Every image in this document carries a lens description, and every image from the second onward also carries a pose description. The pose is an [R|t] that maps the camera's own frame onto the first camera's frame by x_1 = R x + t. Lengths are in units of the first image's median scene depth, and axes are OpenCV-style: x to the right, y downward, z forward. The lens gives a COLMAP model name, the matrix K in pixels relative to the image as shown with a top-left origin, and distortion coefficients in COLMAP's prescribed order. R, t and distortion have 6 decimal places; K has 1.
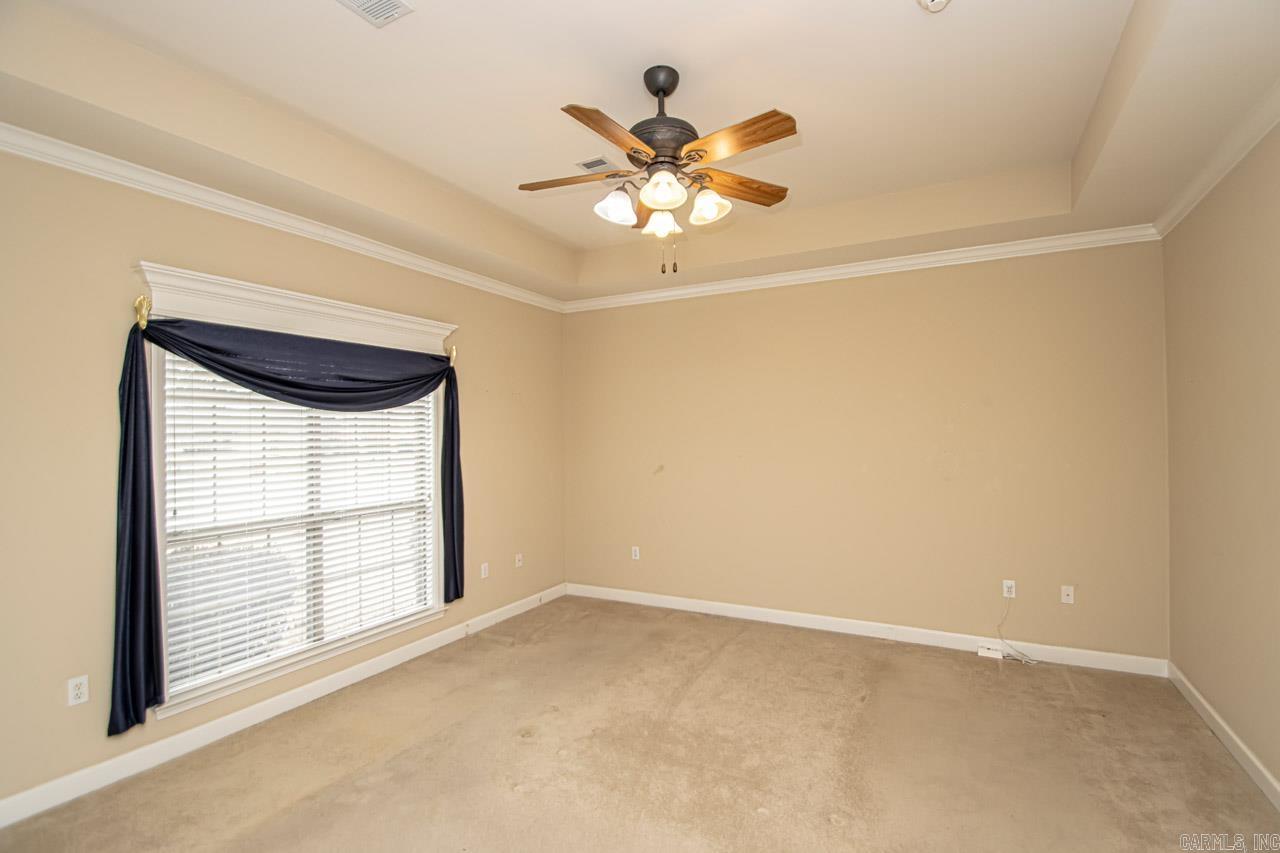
lens RADIAL K [[602.7, 0, 648.6], [0, 602.7, 420.4], [0, 0, 1]] dist [0.021733, -0.015863]
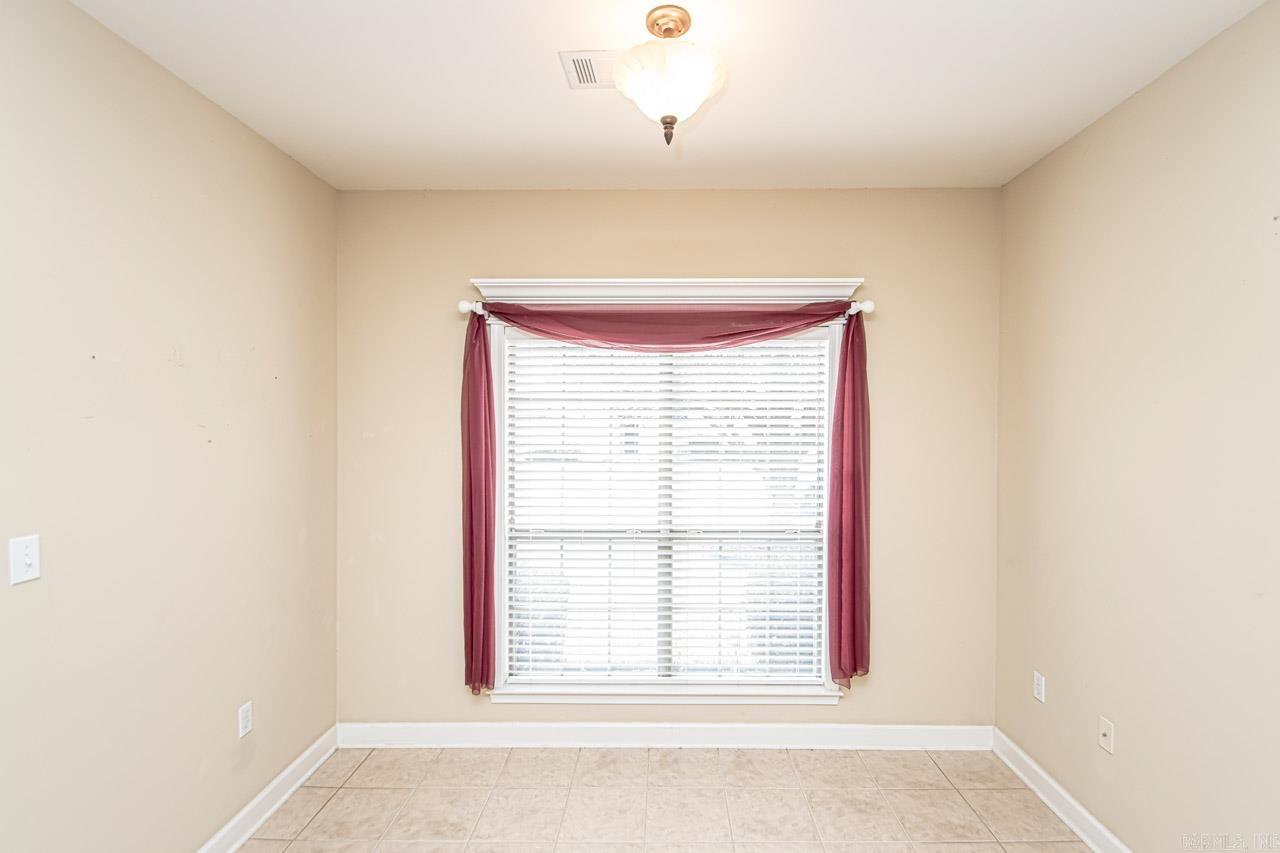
lens RADIAL K [[659.0, 0, 643.3], [0, 659.0, 427.8], [0, 0, 1]] dist [0.001341, 0.000190]
pose [[0.459742, 0.000342, -0.888053, 0.250815], [0.004294, 0.999987, 0.002608, 0.006674], [0.888042, -0.005012, 0.459735, 0.508067]]
